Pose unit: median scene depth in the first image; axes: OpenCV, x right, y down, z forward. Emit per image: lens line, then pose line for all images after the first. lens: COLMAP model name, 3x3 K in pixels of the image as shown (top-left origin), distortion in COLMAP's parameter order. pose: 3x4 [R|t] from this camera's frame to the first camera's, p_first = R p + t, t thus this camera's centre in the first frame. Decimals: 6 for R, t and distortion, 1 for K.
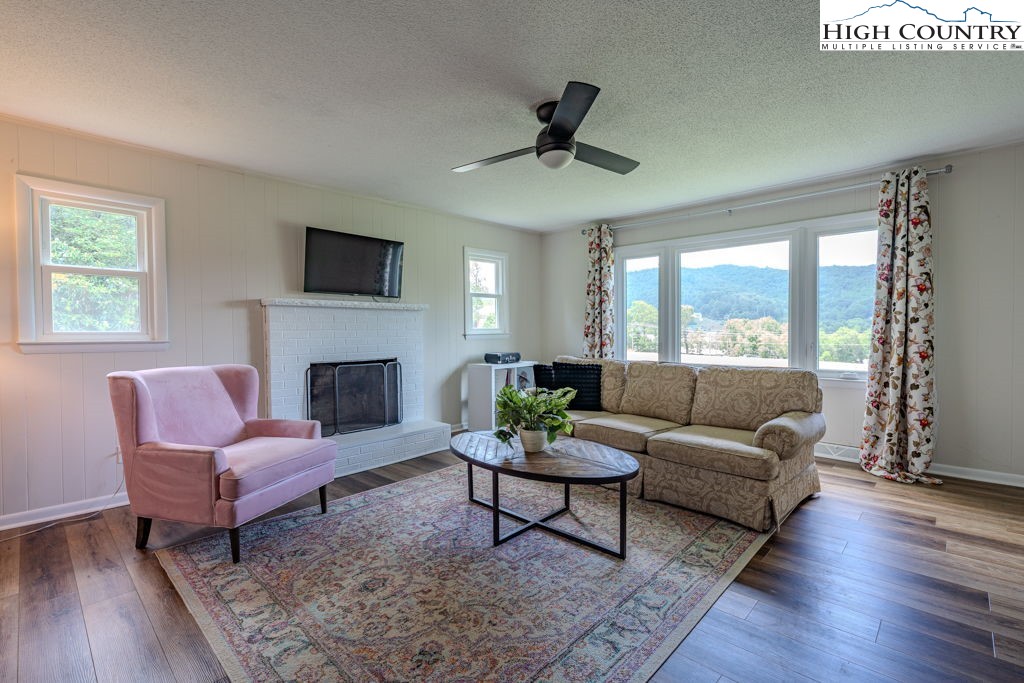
lens RADIAL K [[462.4, 0, 516.9], [0, 462.4, 334.9], [0, 0, 1]] dist [0.001491, 0.000231]
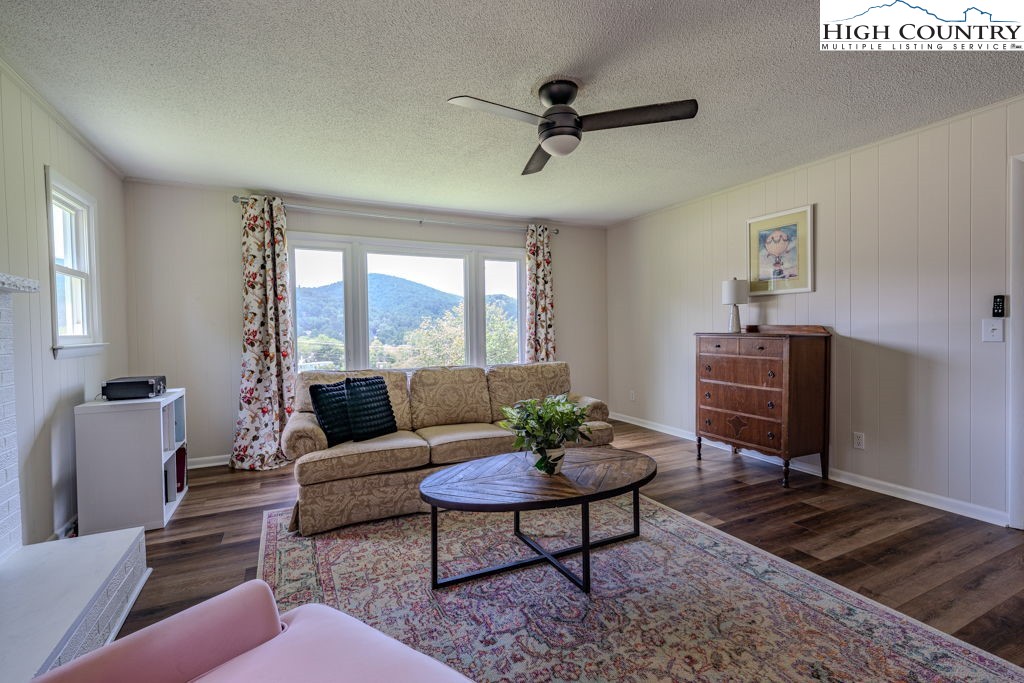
lens RADIAL K [[462.4, 0, 511.5], [0, 462.4, 335.9], [0, 0, 1]] dist [0.001491, 0.000231]
pose [[0.355916, -0.007933, 0.934484, -0.595949], [0.024859, 0.999690, -0.000982, -0.001634], [-0.934187, 0.023579, 0.356003, 0.571376]]
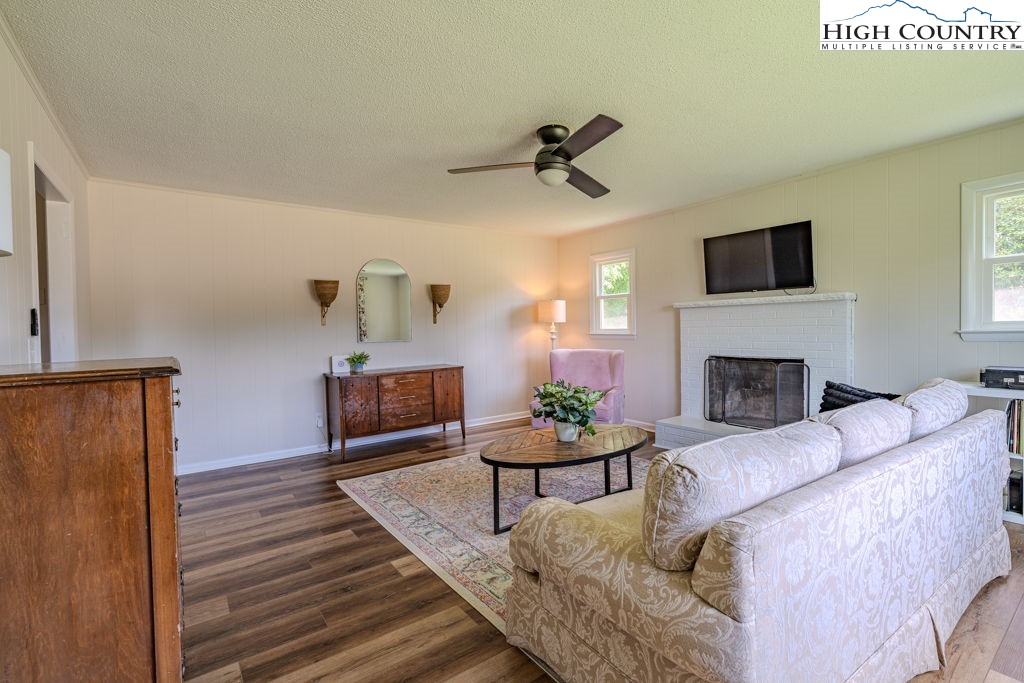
lens RADIAL K [[462.4, 0, 516.0], [0, 462.4, 345.0], [0, 0, 1]] dist [0.001491, 0.000231]
pose [[-0.176937, 0.043979, -0.983239, 0.867045], [0.007454, 0.999032, 0.043345, -0.021893], [0.984194, 0.000340, -0.177094, 0.816434]]
